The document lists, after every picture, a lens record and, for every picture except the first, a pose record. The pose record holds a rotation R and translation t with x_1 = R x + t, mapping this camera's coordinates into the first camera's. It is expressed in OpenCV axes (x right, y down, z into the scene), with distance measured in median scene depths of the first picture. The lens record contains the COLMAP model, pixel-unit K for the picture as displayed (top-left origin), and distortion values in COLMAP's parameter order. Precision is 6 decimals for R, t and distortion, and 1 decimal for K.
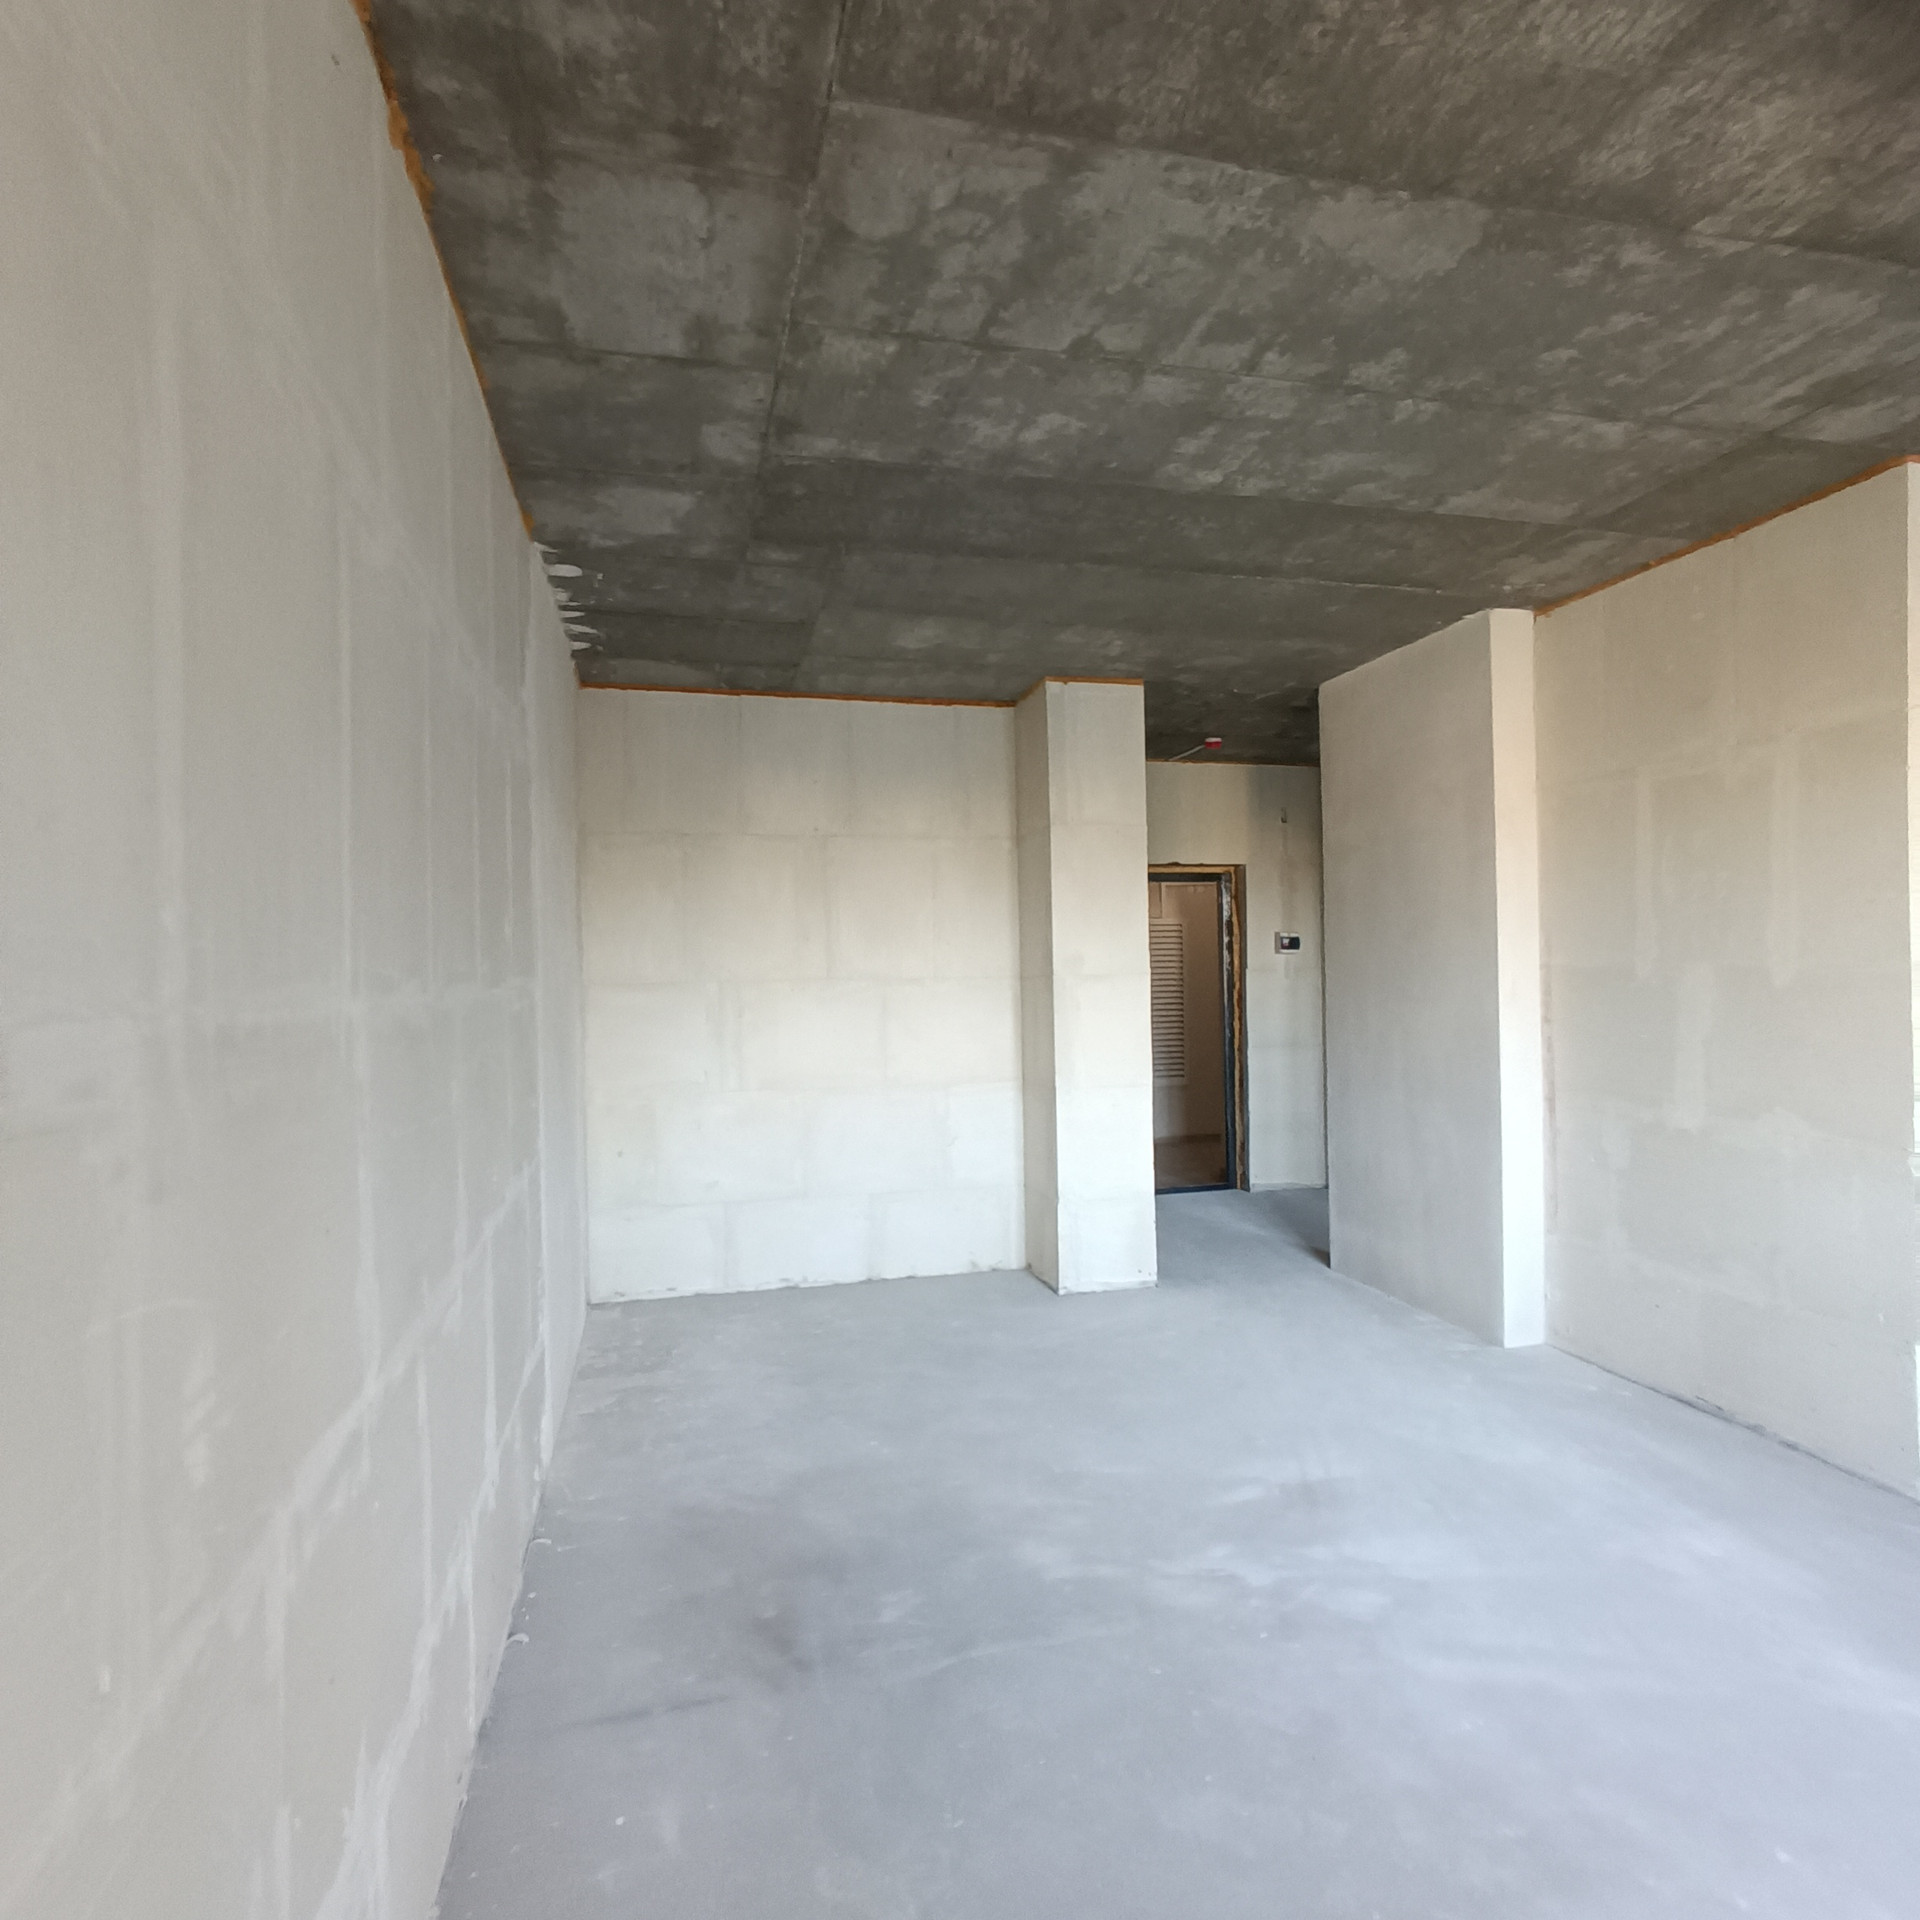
lens RADIAL K [[1170.5, 0, 963.5], [0, 1170.5, 971.8], [0, 0, 1]] dist [-0.027639, 0.033122]
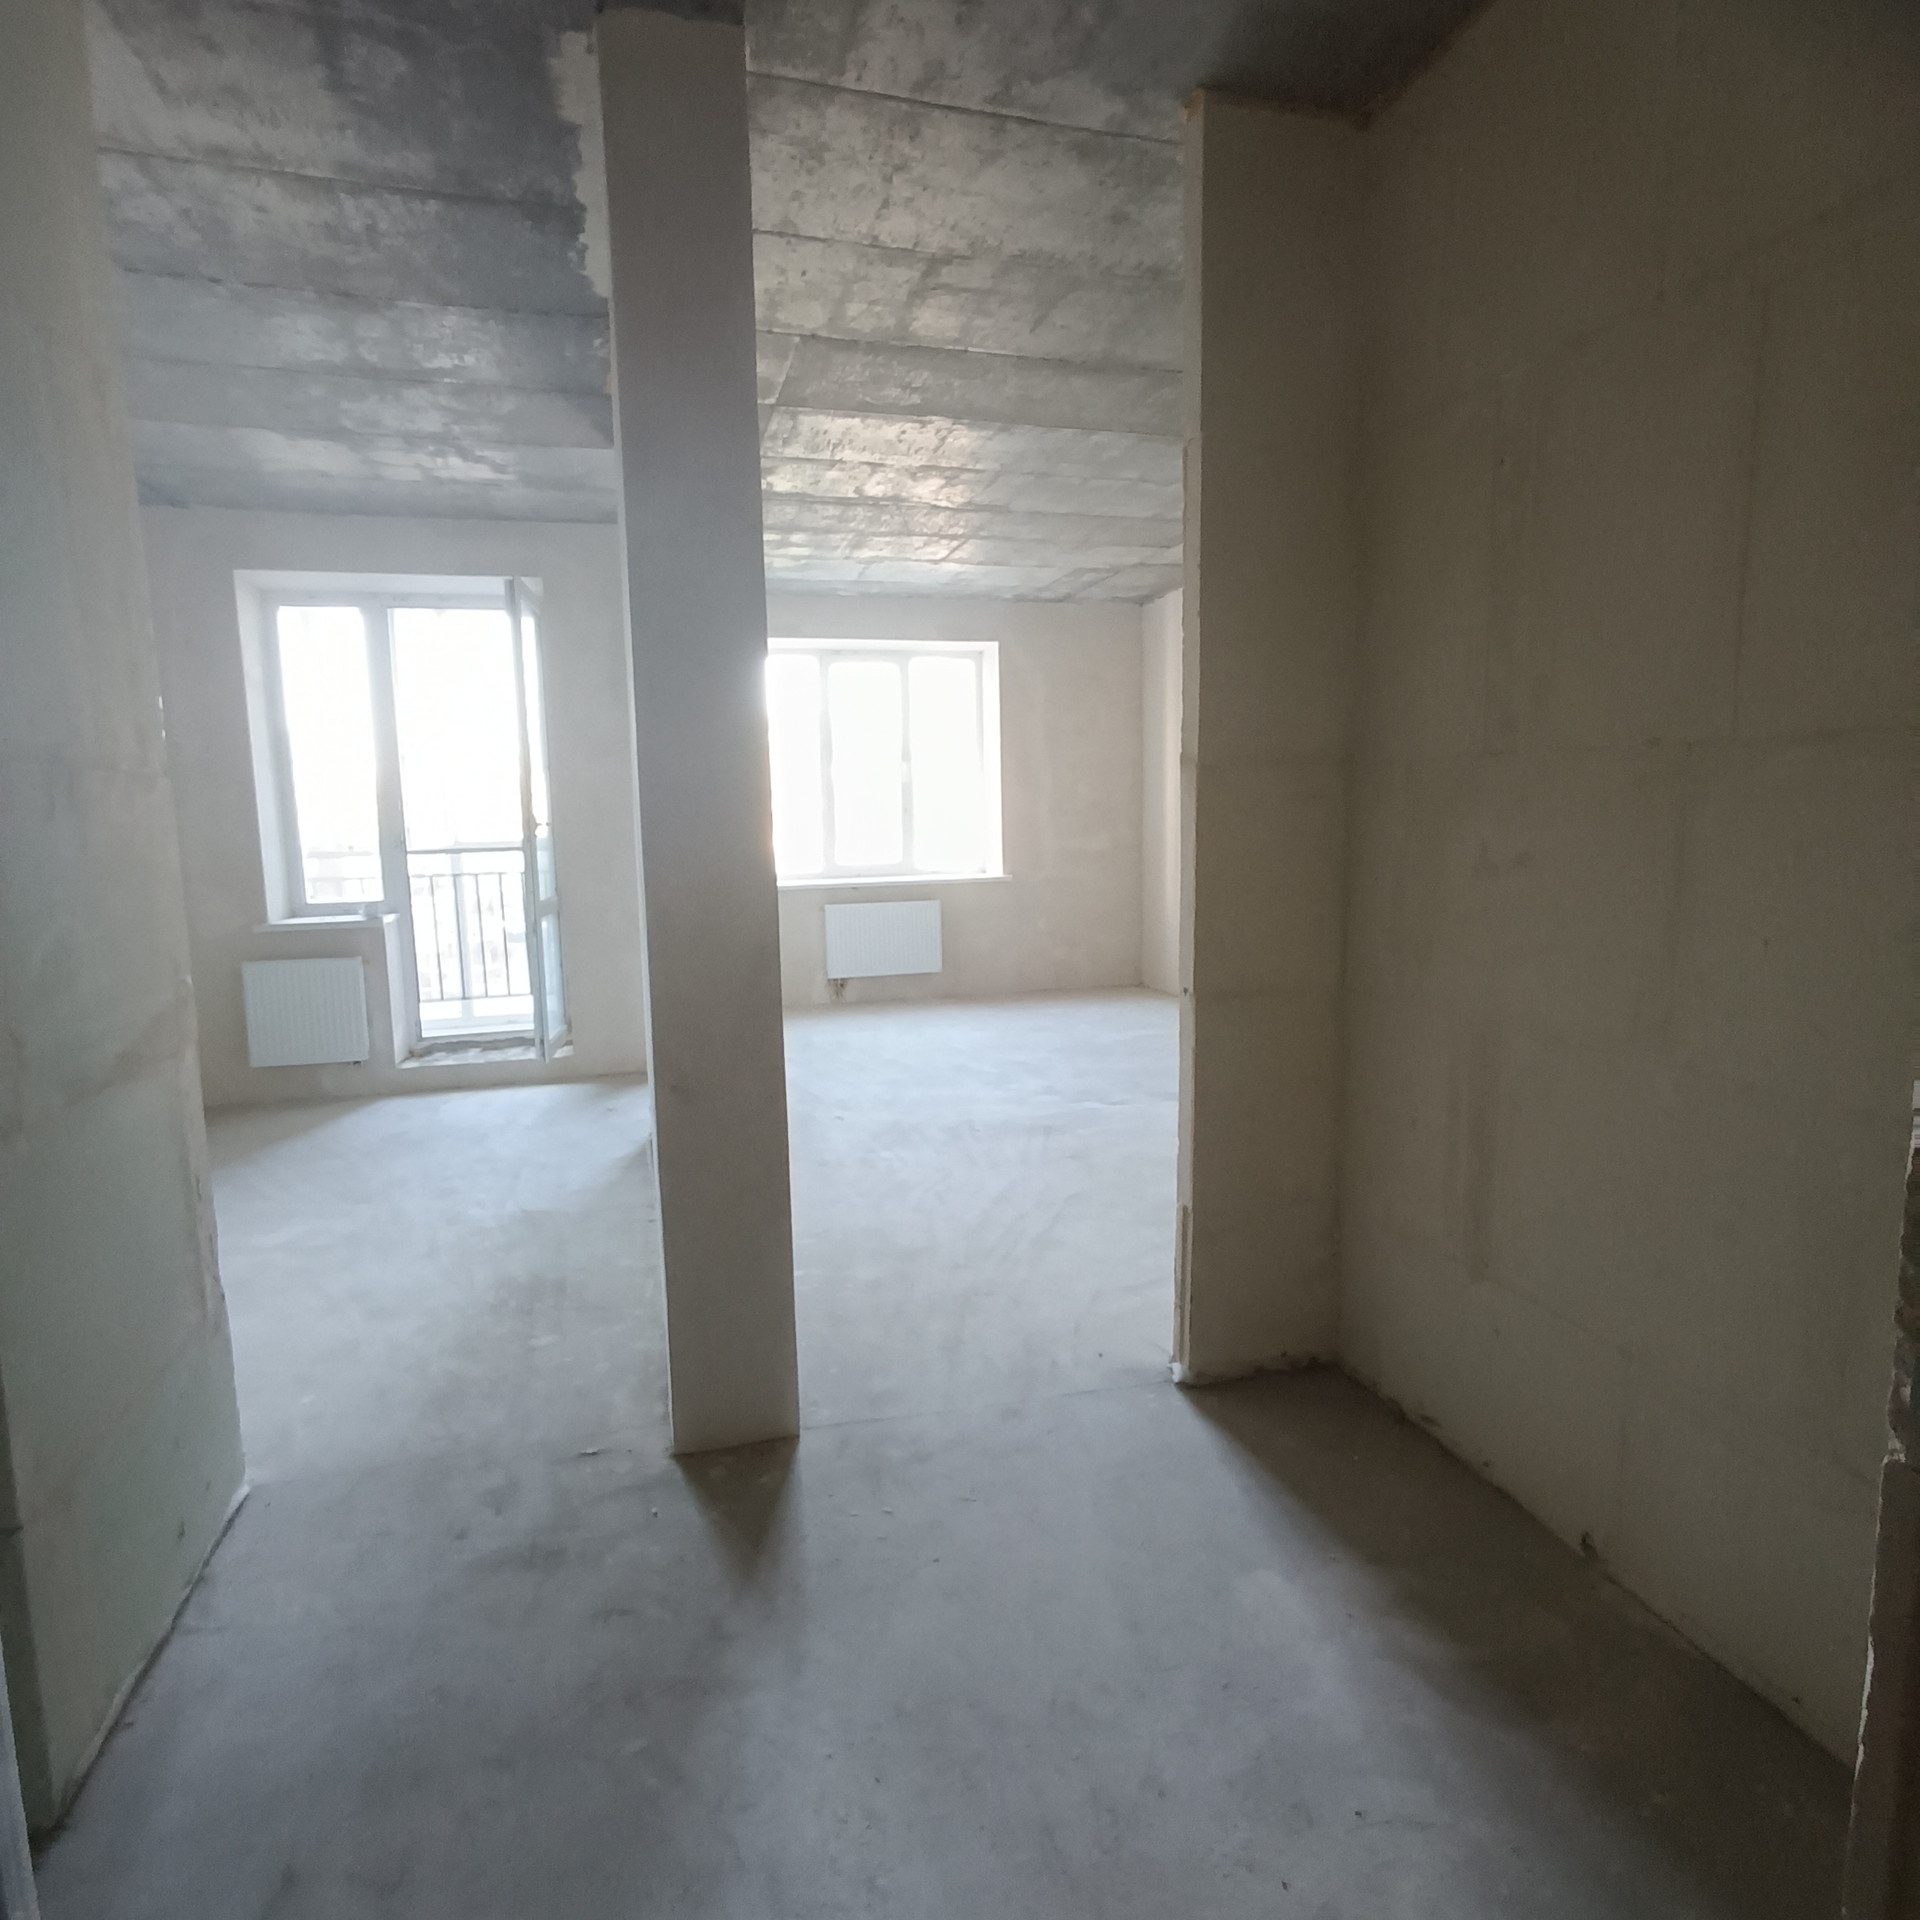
lens RADIAL K [[1170.5, 0, 959.0], [0, 1170.5, 963.3], [0, 0, 1]] dist [-0.027639, 0.033122]
pose [[-0.998664, 0.042724, -0.029050, 0.470709], [0.038484, 0.990305, 0.133477, 0.026024], [0.034471, 0.132180, -0.990626, 2.609348]]
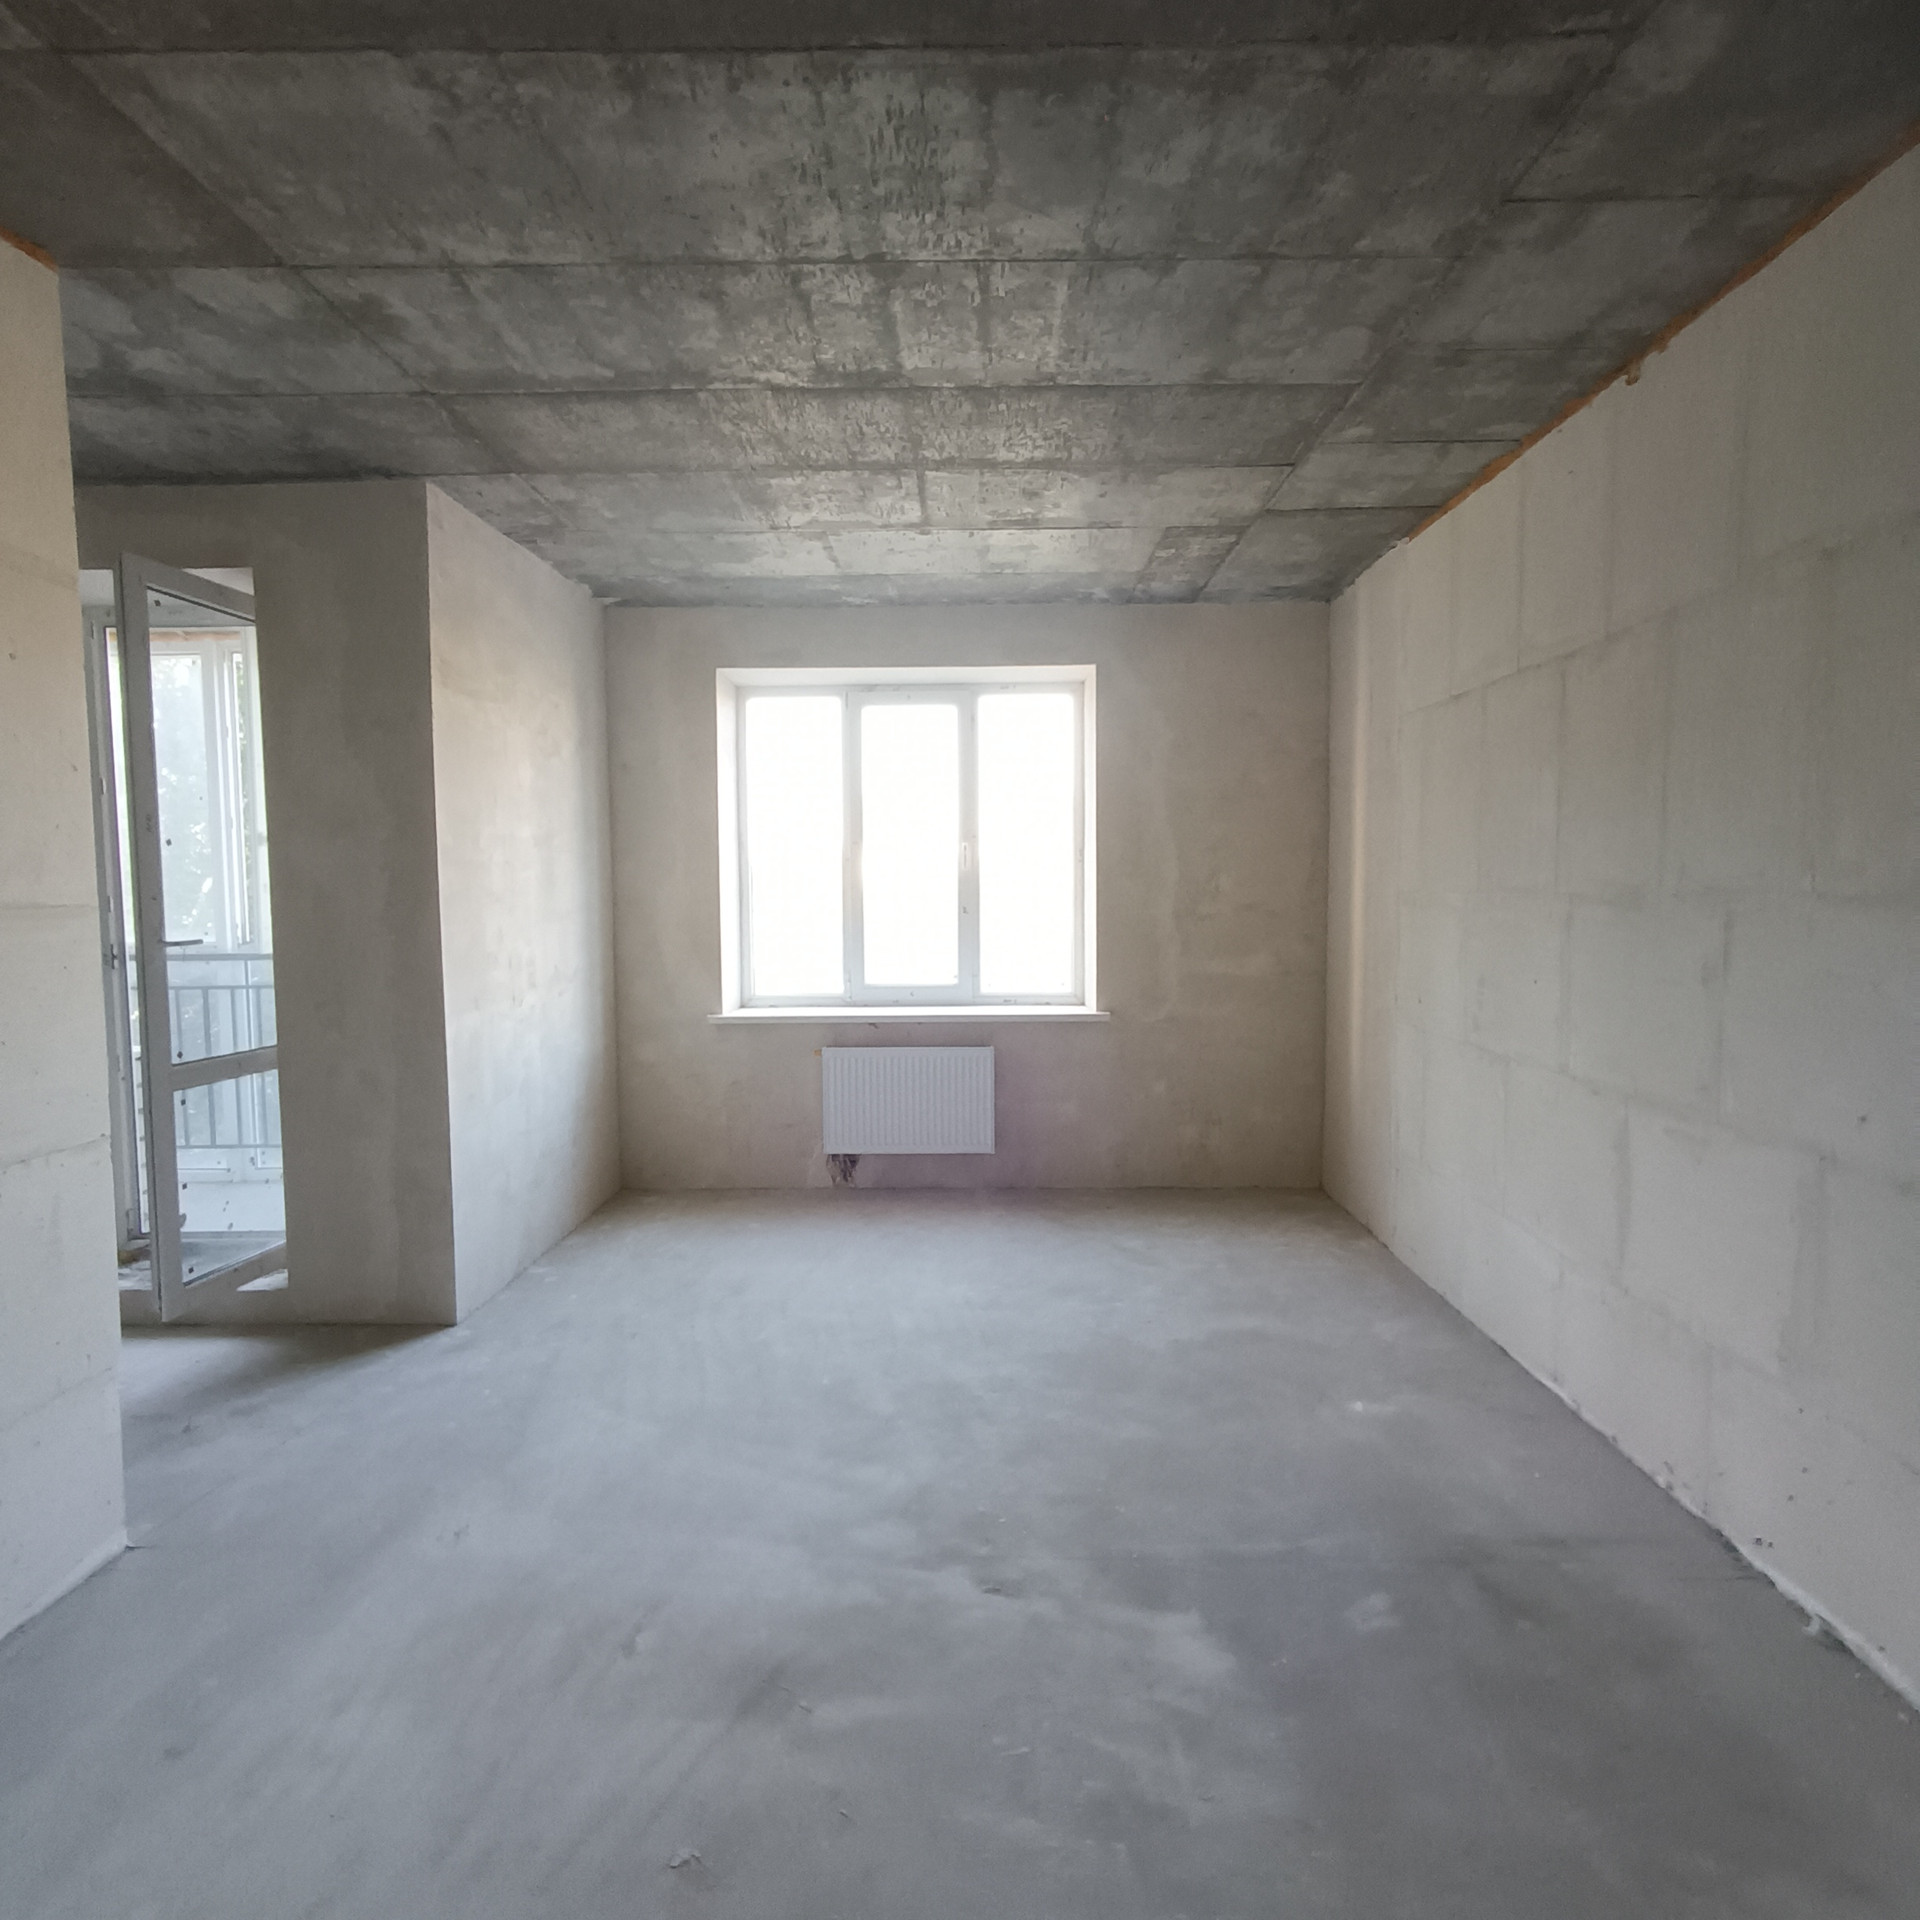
lens RADIAL K [[1170.5, 0, 960.4], [0, 1170.5, 970.1], [0, 0, 1]] dist [-0.027639, 0.033122]
pose [[-0.966879, 0.007041, 0.255140, 0.016051], [0.025331, 0.997332, 0.068468, -0.004023], [-0.253977, 0.072663, -0.964477, 1.666158]]
